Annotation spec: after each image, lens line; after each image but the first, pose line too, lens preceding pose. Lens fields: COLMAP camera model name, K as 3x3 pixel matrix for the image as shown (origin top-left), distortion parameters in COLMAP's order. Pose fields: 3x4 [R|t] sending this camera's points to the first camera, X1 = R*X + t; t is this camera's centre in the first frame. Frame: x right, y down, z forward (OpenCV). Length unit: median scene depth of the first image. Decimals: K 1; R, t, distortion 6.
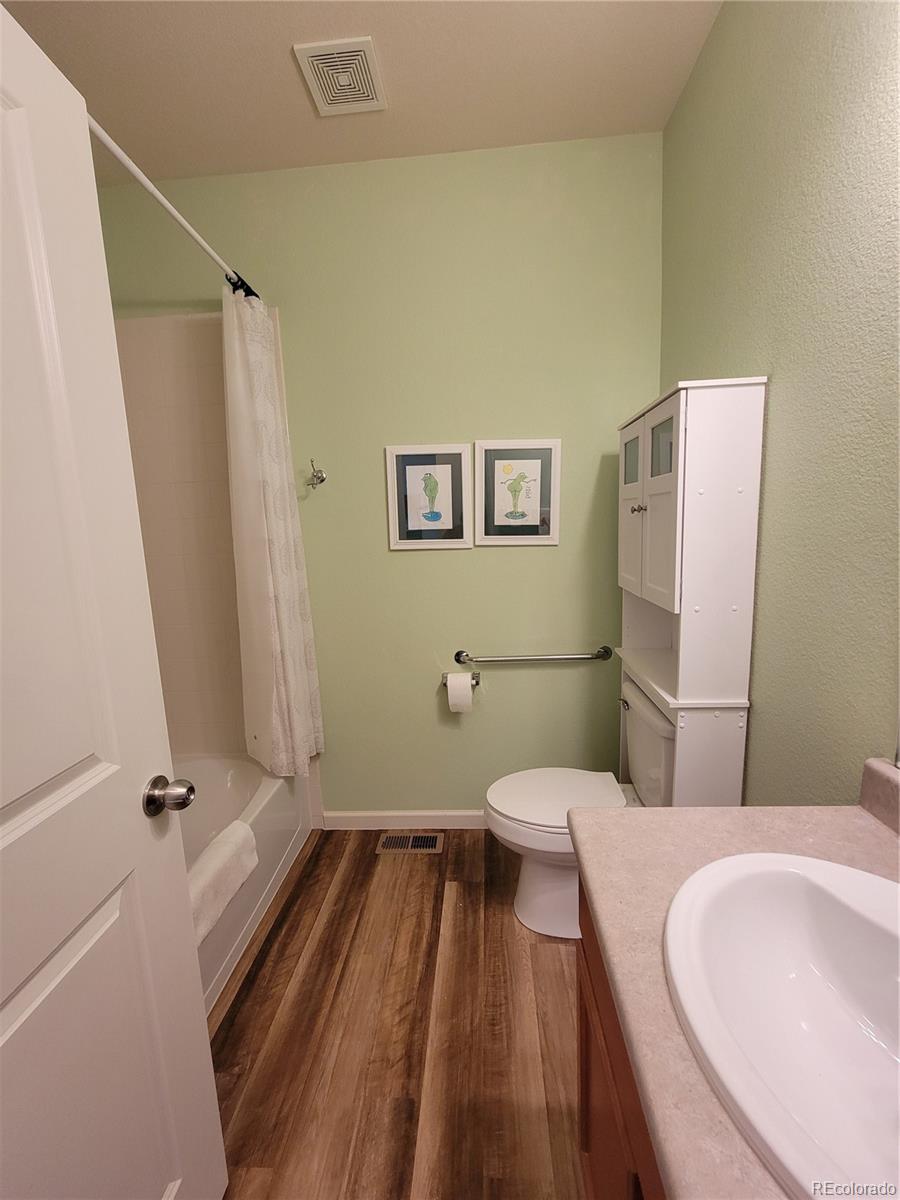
lens RADIAL K [[486.2, 0, 451.5], [0, 486.2, 599.3], [0, 0, 1]] dist [-0.002526, -0.000160]
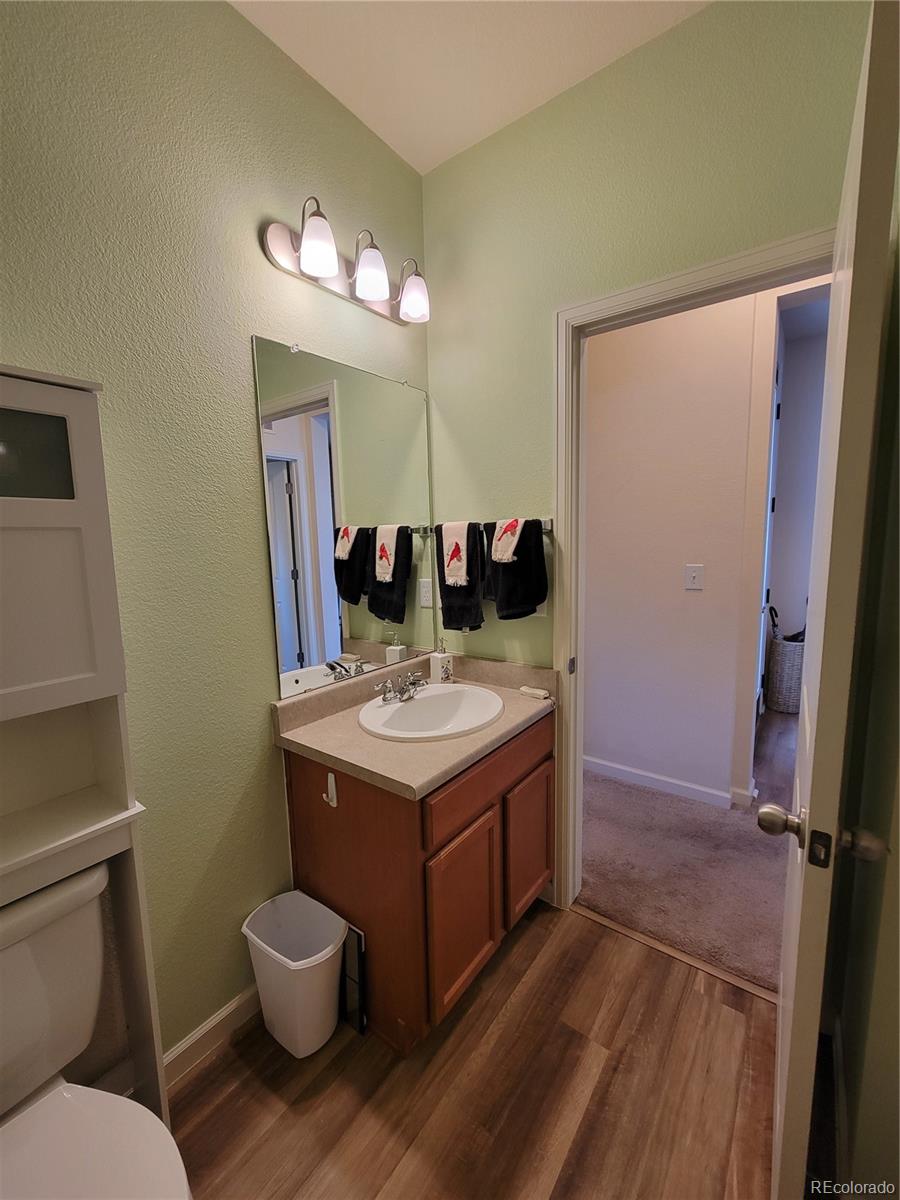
lens RADIAL K [[486.2, 0, 453.6], [0, 486.2, 600.5], [0, 0, 1]] dist [-0.002526, -0.000160]
pose [[-0.836887, -0.009016, 0.547301, -0.446053], [0.139885, 0.963140, 0.229766, -0.252797], [-0.529200, 0.268848, -0.804779, 1.598503]]
